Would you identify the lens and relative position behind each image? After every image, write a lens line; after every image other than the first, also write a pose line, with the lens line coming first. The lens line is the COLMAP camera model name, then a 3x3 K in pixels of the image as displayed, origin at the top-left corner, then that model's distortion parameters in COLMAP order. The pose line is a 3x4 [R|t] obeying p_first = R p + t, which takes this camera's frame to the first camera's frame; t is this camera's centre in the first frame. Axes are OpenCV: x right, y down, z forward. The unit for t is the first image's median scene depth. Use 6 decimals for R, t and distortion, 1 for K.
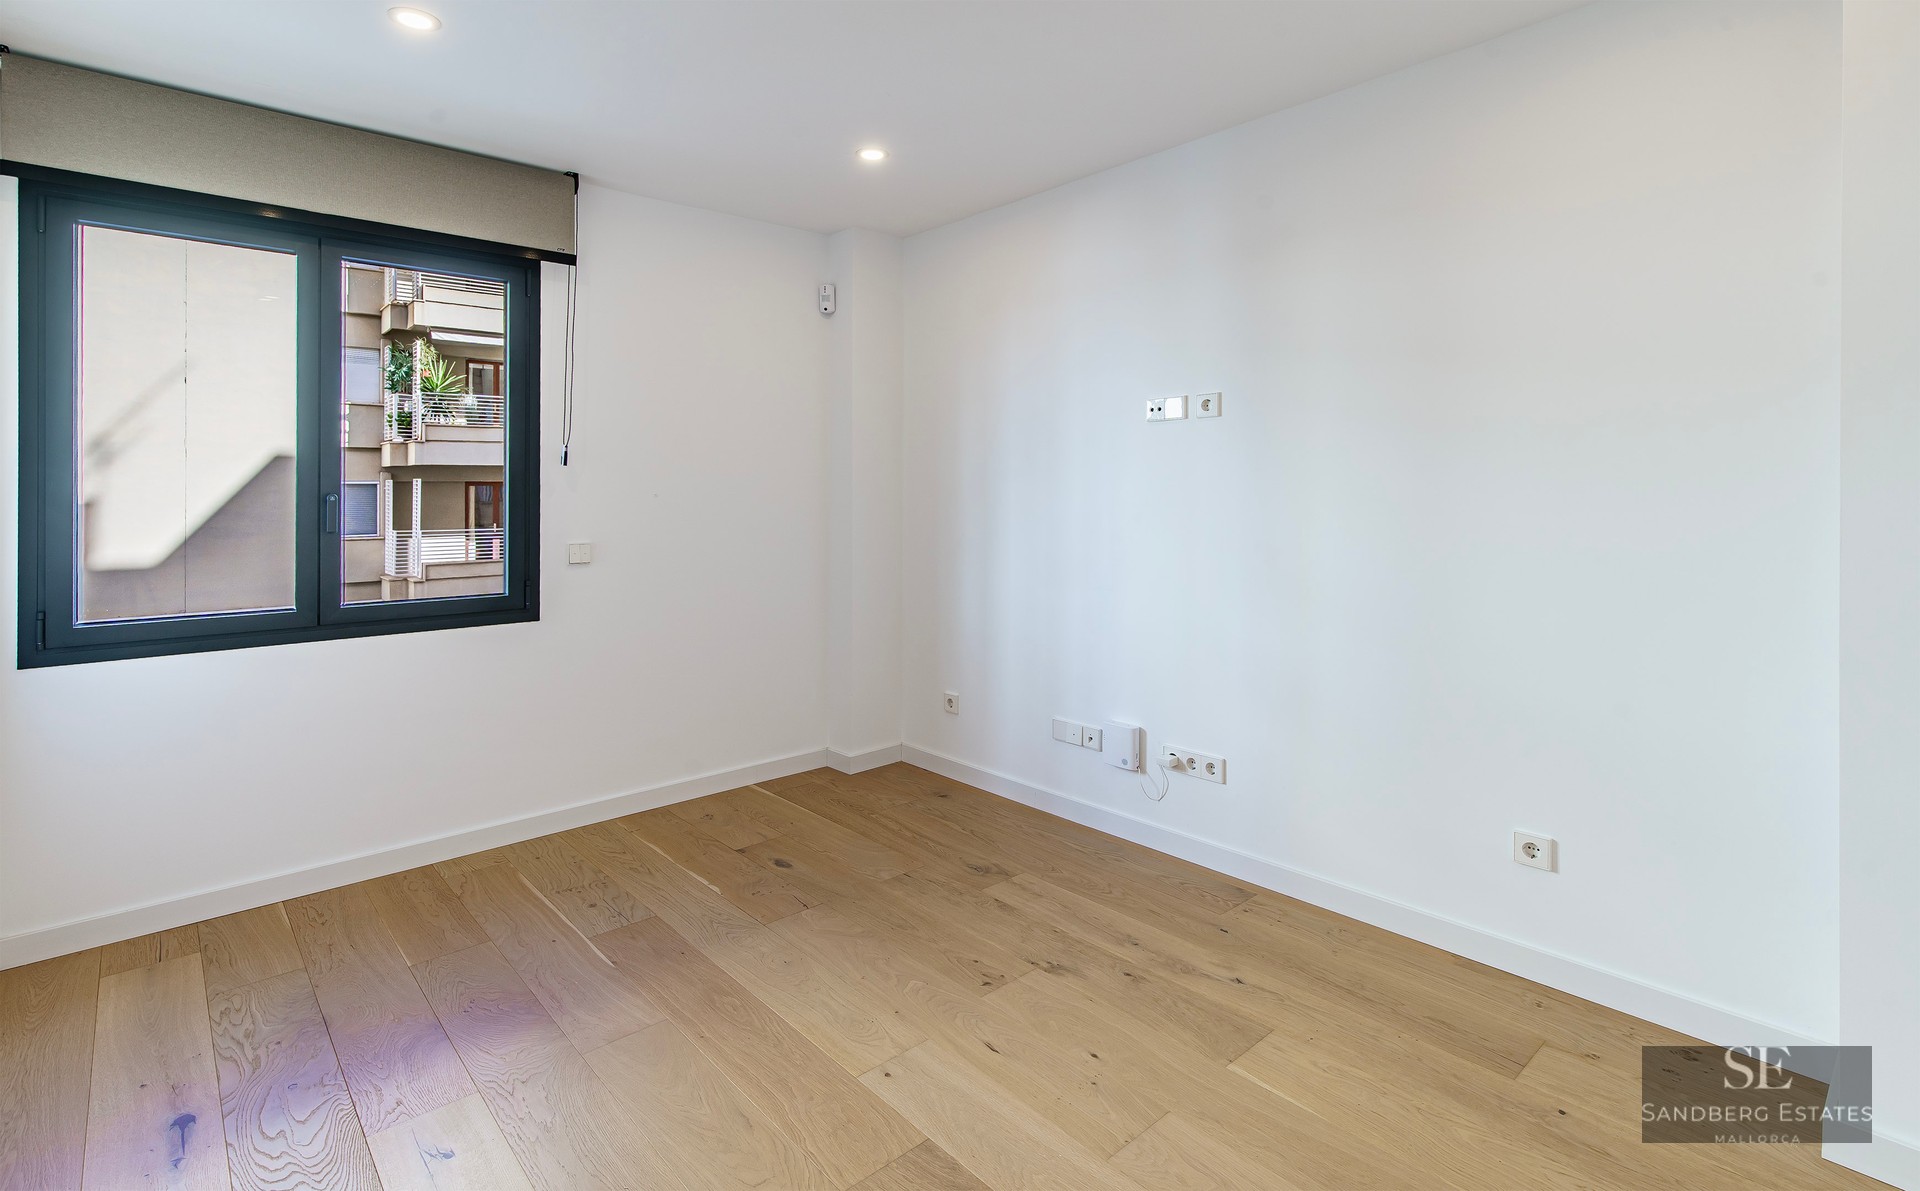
lens RADIAL K [[913.4, 0, 959.0], [0, 913.4, 599.0], [0, 0, 1]] dist [-0.000025, -0.000097]
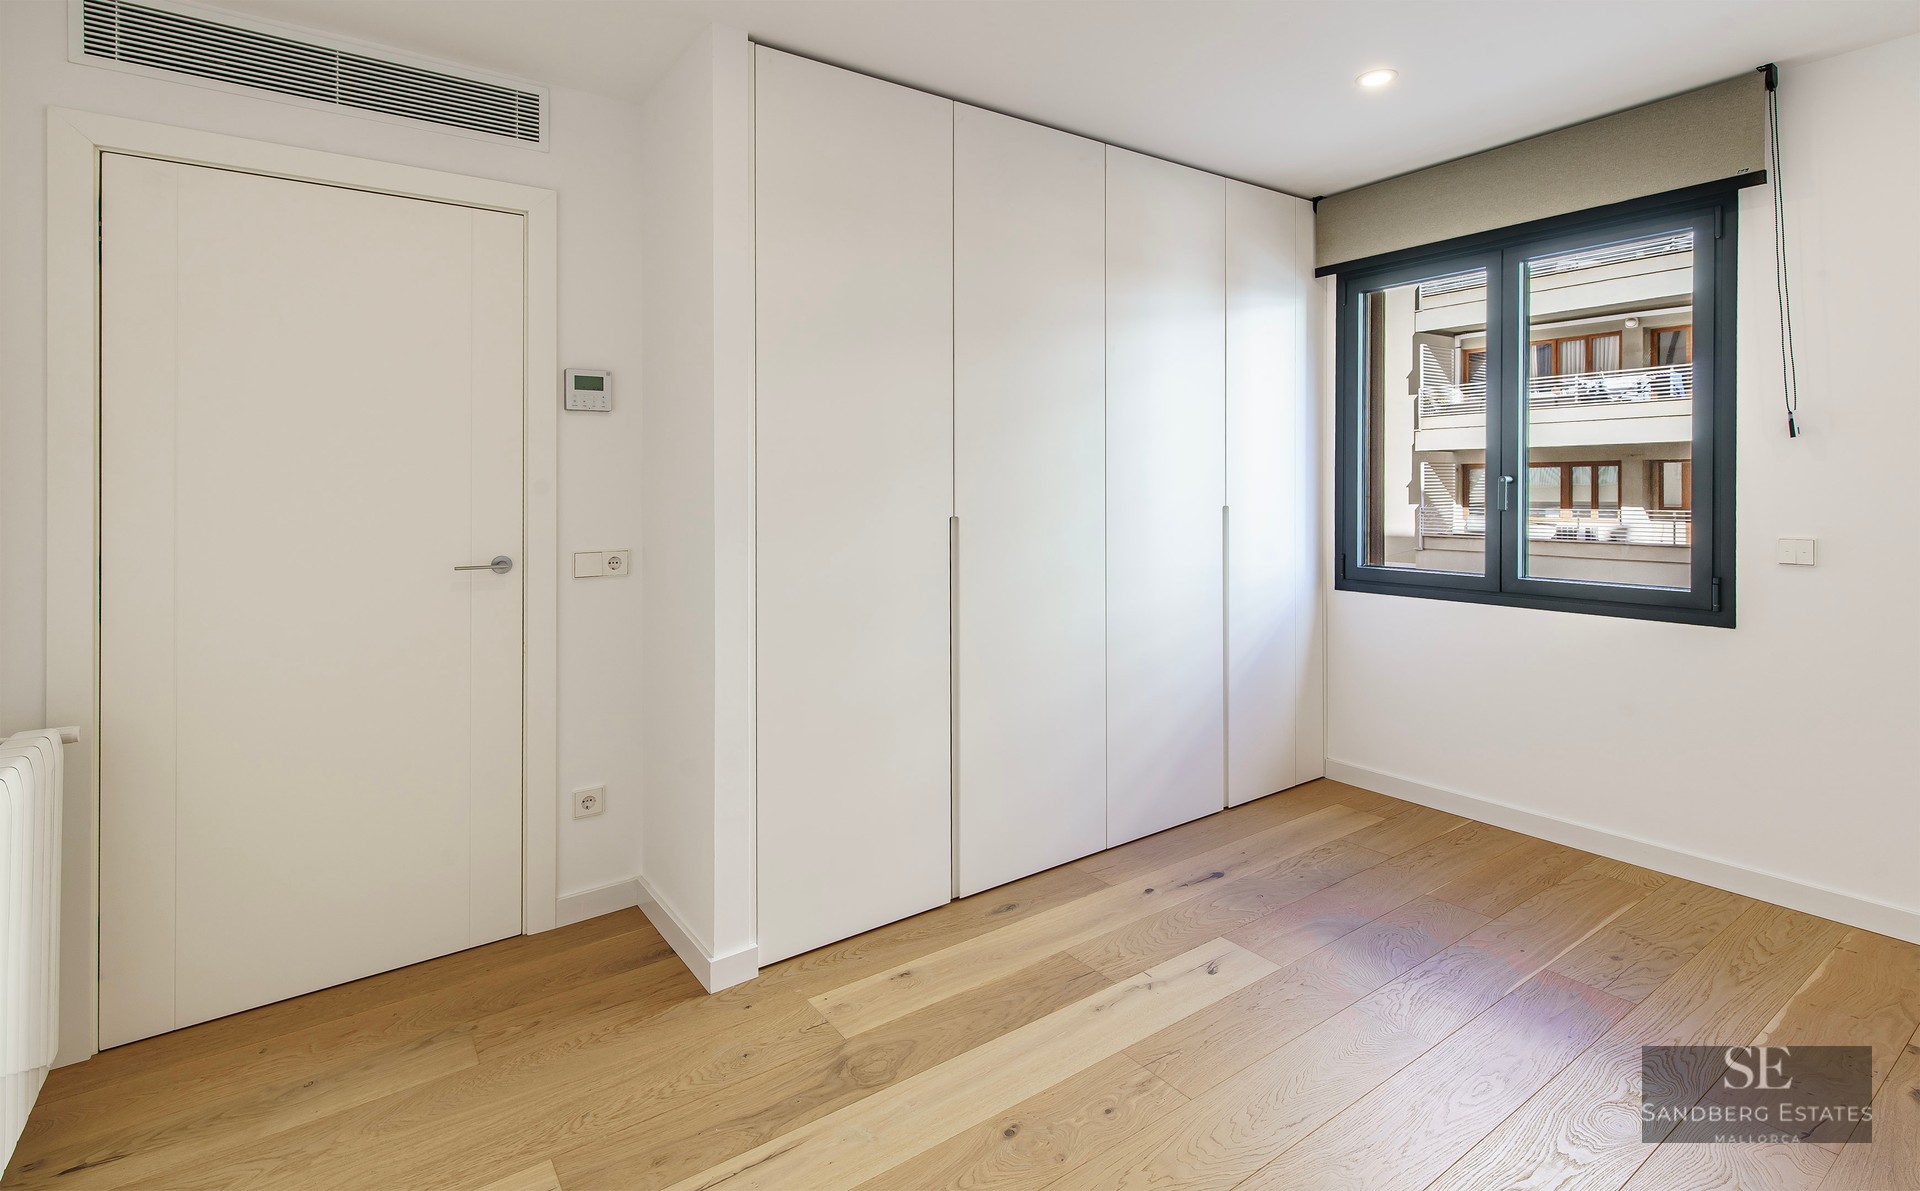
lens RADIAL K [[913.4, 0, 965.6], [0, 913.4, 582.2], [0, 0, 1]] dist [-0.000025, -0.000097]
pose [[-0.111784, 0.121485, -0.986279, 0.509521], [-0.097592, 0.986359, 0.132556, -0.071771], [0.988929, 0.111071, -0.098404, 0.480037]]
